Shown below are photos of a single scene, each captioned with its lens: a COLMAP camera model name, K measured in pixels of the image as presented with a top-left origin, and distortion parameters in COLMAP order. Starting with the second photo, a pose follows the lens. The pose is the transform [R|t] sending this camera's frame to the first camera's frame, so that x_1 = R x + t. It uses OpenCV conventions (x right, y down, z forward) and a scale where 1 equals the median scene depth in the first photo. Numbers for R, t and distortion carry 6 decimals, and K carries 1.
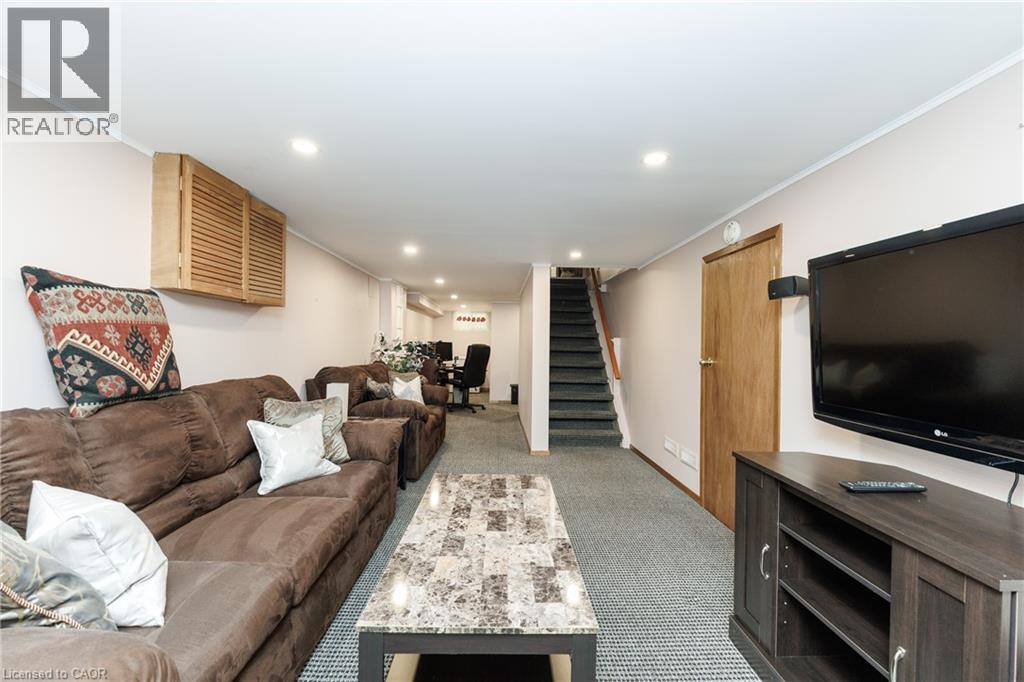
lens RADIAL K [[425.1, 0, 511.4], [0, 425.1, 343.8], [0, 0, 1]] dist [-0.002094, -0.000270]
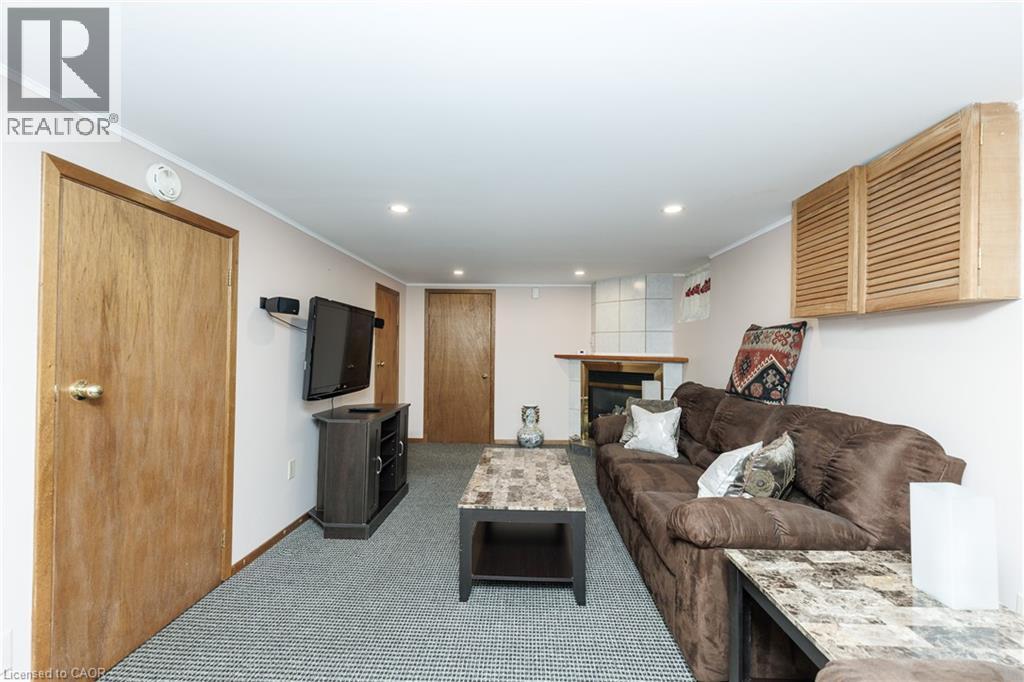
lens RADIAL K [[425.1, 0, 513.1], [0, 425.1, 348.5], [0, 0, 1]] dist [-0.002094, -0.000270]
pose [[-0.997880, -0.025925, 0.059699, -0.081113], [-0.026138, 0.999654, -0.002794, -0.021826], [-0.059606, -0.004348, -0.998213, 2.097617]]
